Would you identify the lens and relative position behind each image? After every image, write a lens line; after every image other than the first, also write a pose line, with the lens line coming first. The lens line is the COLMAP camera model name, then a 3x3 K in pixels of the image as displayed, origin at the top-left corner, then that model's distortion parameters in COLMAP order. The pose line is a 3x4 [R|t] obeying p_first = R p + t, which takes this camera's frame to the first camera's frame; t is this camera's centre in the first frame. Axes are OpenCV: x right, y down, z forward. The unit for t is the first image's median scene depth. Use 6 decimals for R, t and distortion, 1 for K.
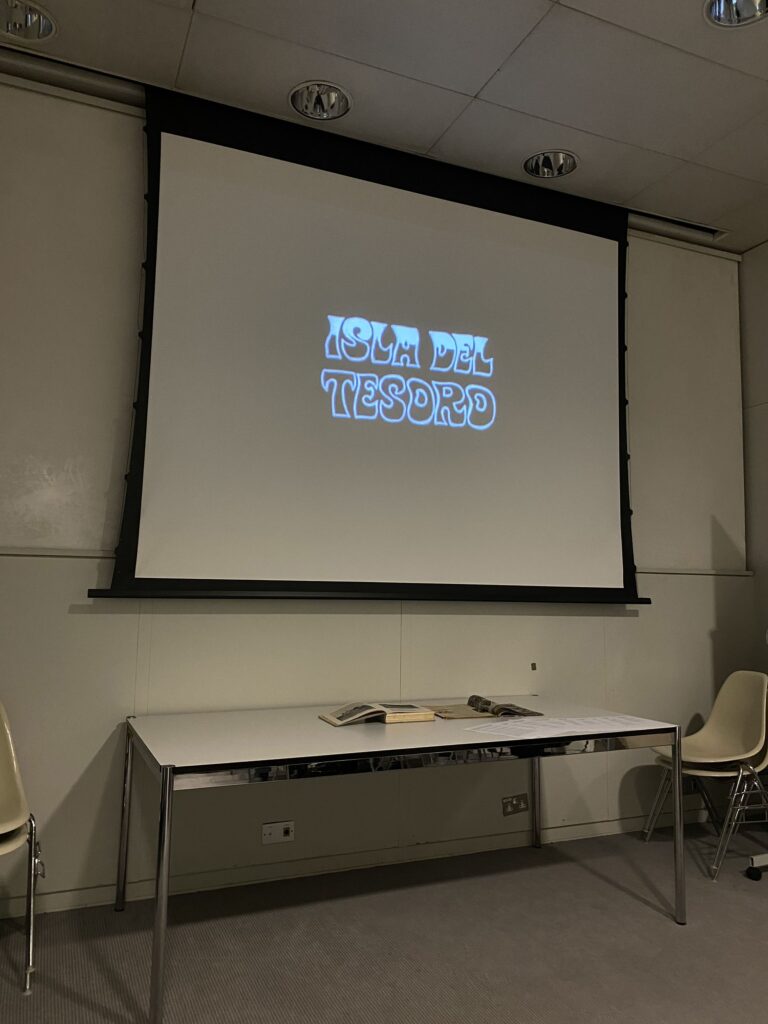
lens RADIAL K [[777.5, 0, 395.8], [0, 777.5, 503.1], [0, 0, 1]] dist [0.010545, -0.001096]
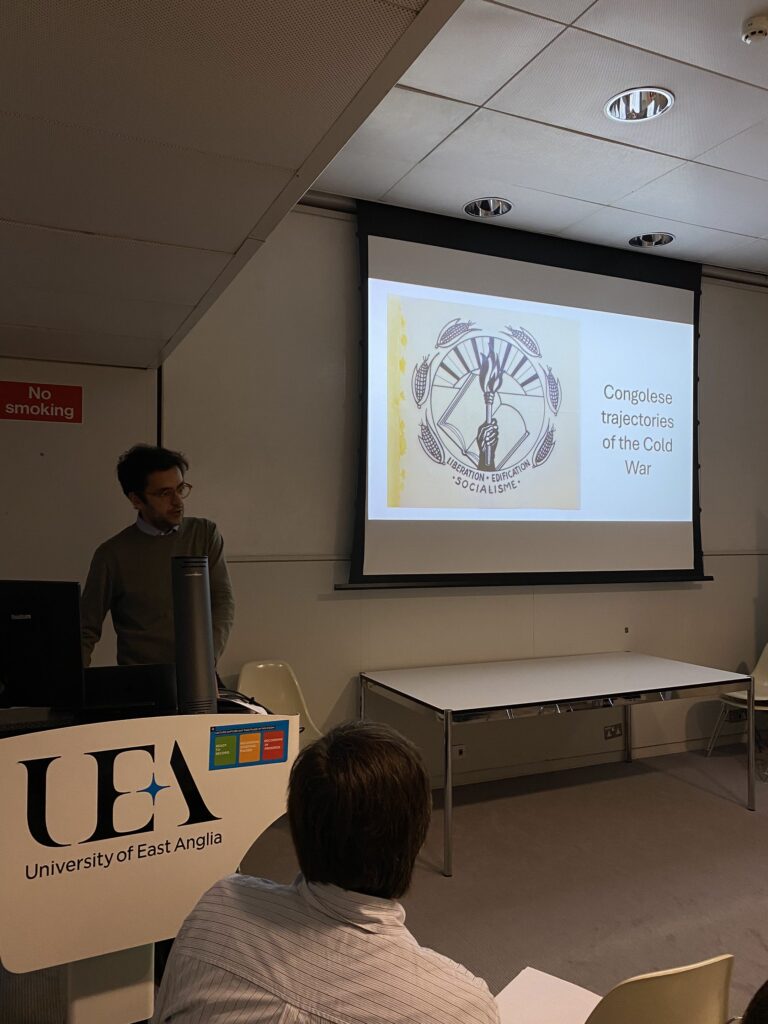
lens RADIAL K [[776.8, 0, 379.4], [0, 776.8, 512.9], [0, 0, 1]] dist [0.007748, 0.011378]
pose [[0.999914, -0.008810, 0.009688, -0.258469], [0.007838, 0.995330, 0.096208, -0.120153], [-0.010491, -0.096124, 0.995314, -0.294629]]
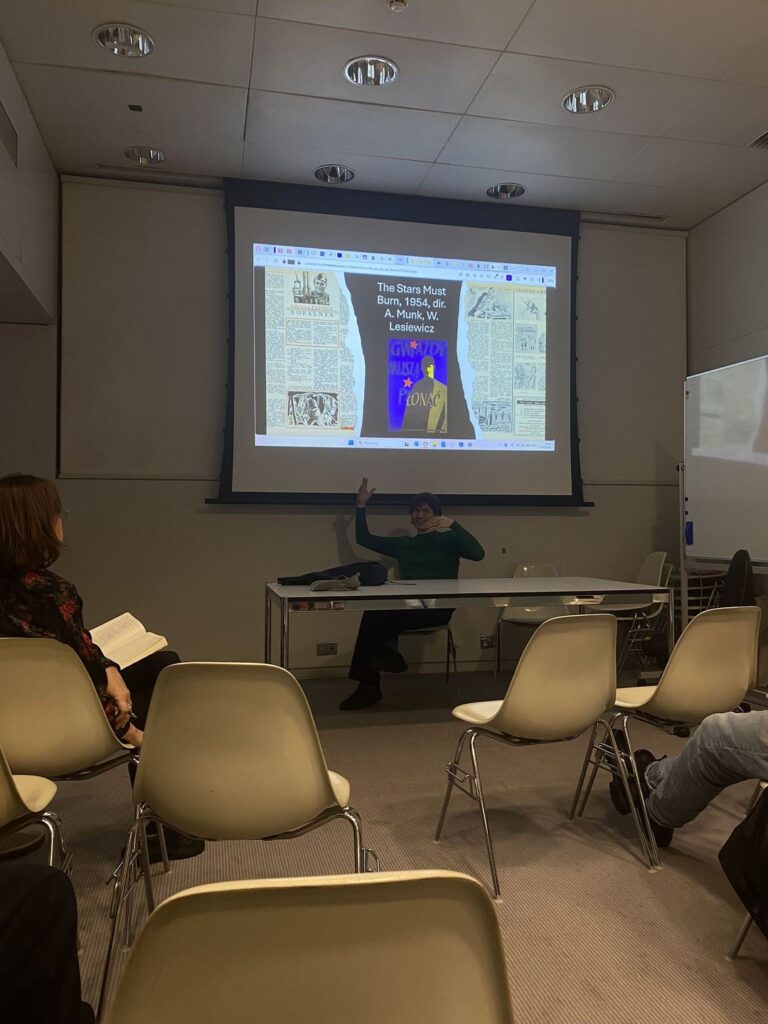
lens RADIAL K [[767.9, 0, 385.0], [0, 767.9, 500.2], [0, 0, 1]] dist [0.059538, -0.092310]
pose [[0.982207, -0.020625, -0.186668, 0.234828], [0.035896, 0.996244, 0.078803, -0.002651], [0.184342, -0.084101, 0.979257, -0.438011]]
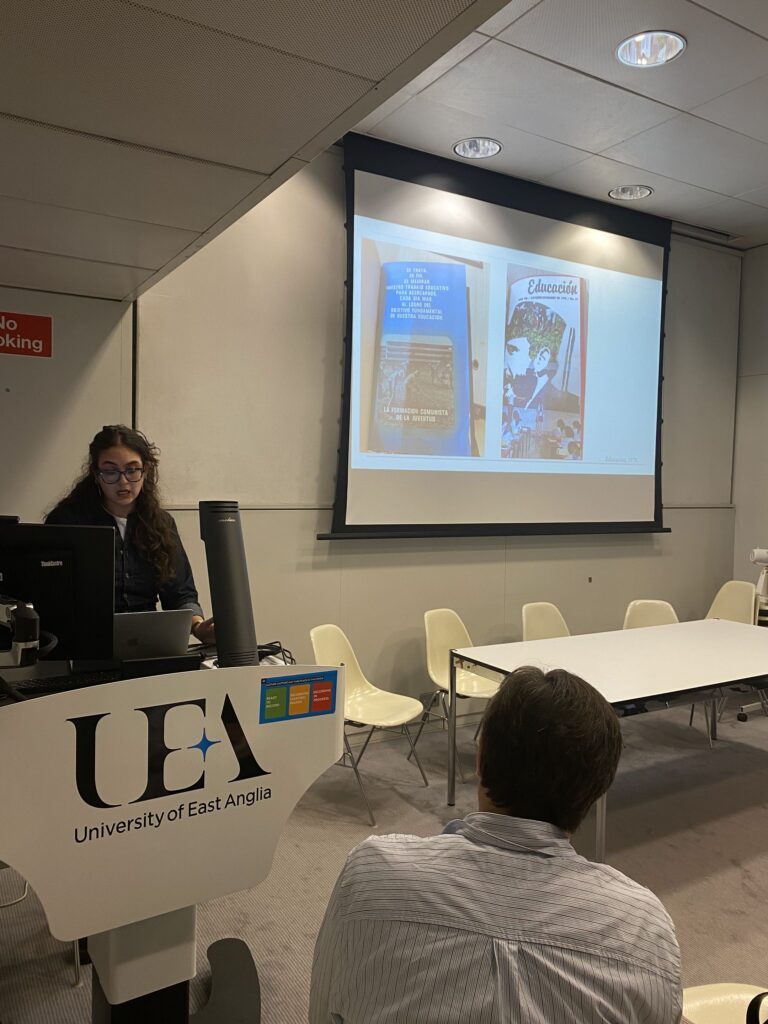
lens RADIAL K [[776.2, 0, 390.8], [0, 776.2, 506.7], [0, 0, 1]] dist [0.015939, -0.007435]
pose [[0.992092, 0.001289, 0.125505, -0.345221], [-0.020170, 0.988587, 0.149291, -0.112616], [-0.123880, -0.150642, 0.980796, -0.269127]]
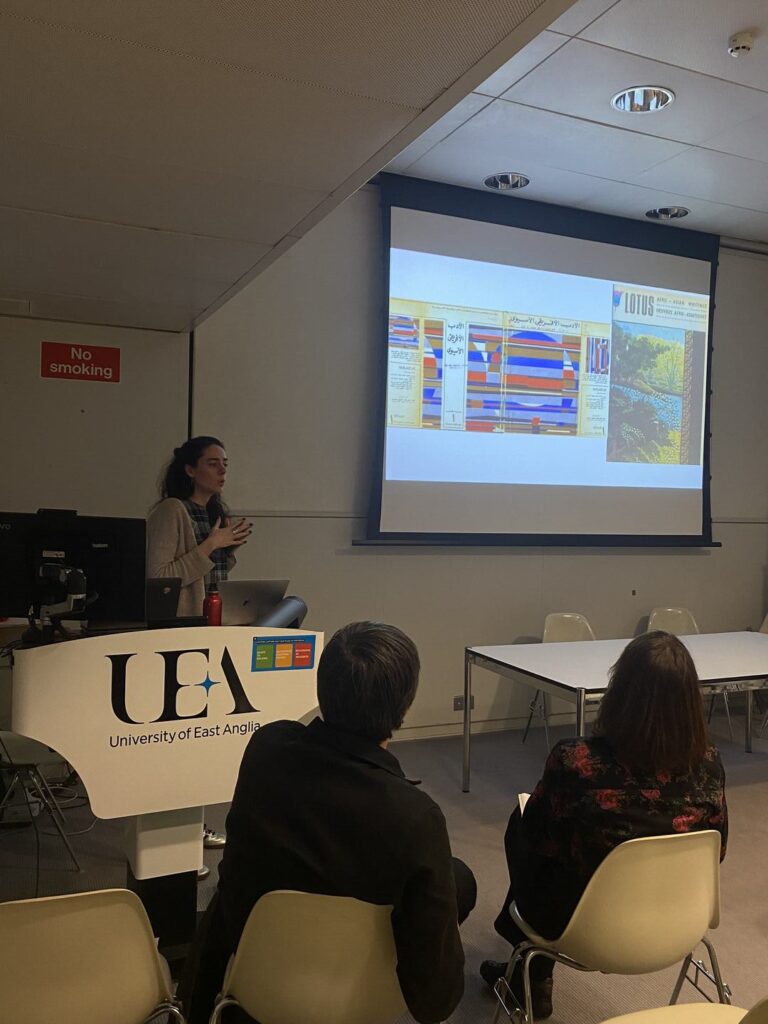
lens RADIAL K [[851.3, 0, 398.2], [0, 851.3, 501.4], [0, 0, 1]] dist [0.063779, -0.106063]
pose [[0.999909, 0.011467, 0.007105, -0.253694], [-0.012246, 0.992512, 0.121534, -0.127553], [-0.005658, -0.121610, 0.992562, -0.473955]]
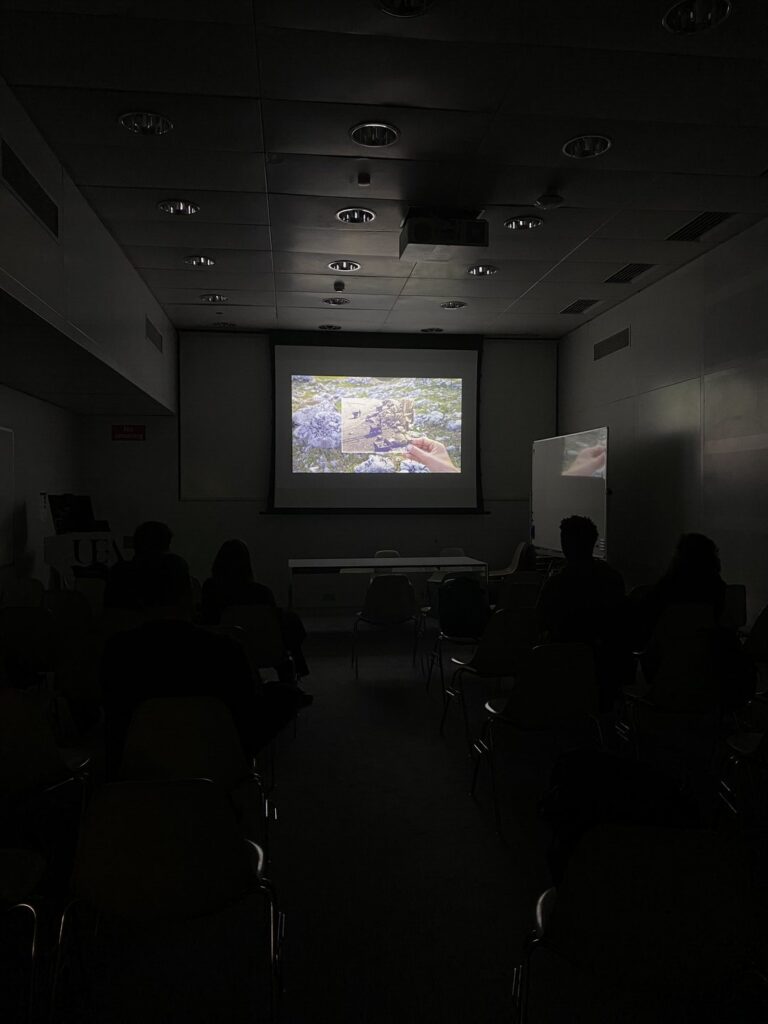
lens RADIAL K [[752.5, 0, 387.7], [0, 752.5, 507.8], [0, 0, 1]] dist [0.063085, -0.000288]
pose [[0.960596, -0.010788, -0.277737, 0.703033], [0.044940, 0.992127, 0.116895, -0.175715], [0.274290, -0.124771, 0.953518, -1.292140]]
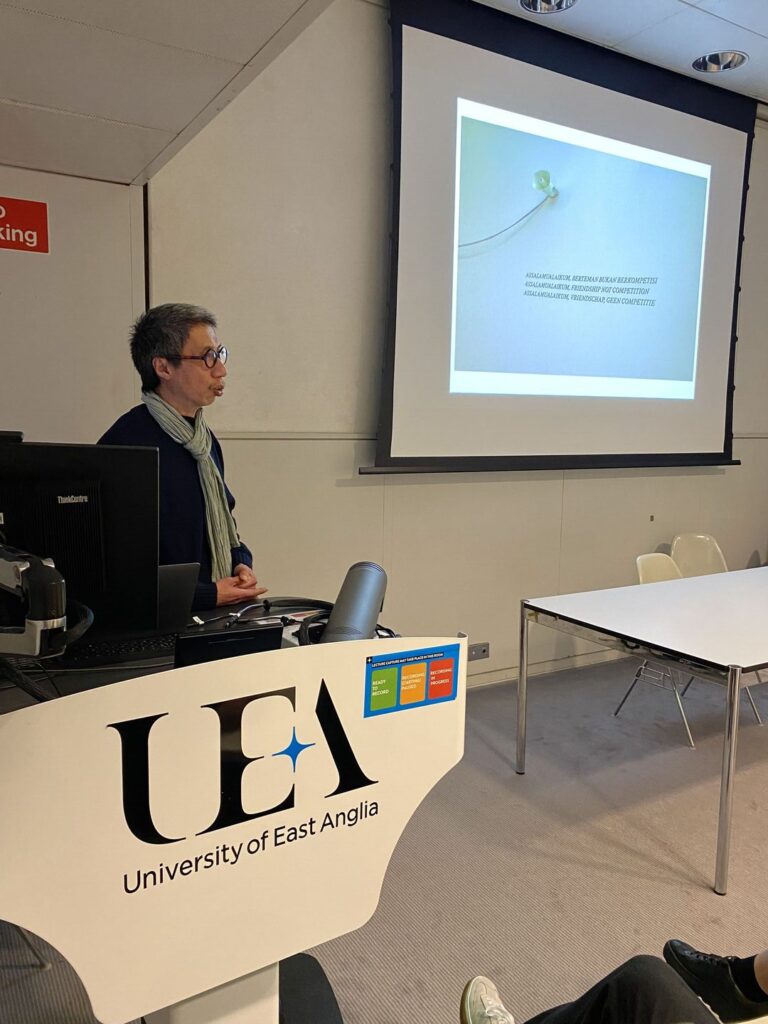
lens RADIAL K [[774.1, 0, 378.4], [0, 774.1, 512.3], [0, 0, 1]] dist [0.034577, -0.030372]
pose [[0.993193, -0.012012, 0.115856, -0.398266], [-0.015623, 0.971942, 0.234701, -0.079159], [-0.115425, -0.234913, 0.965139, -0.125148]]
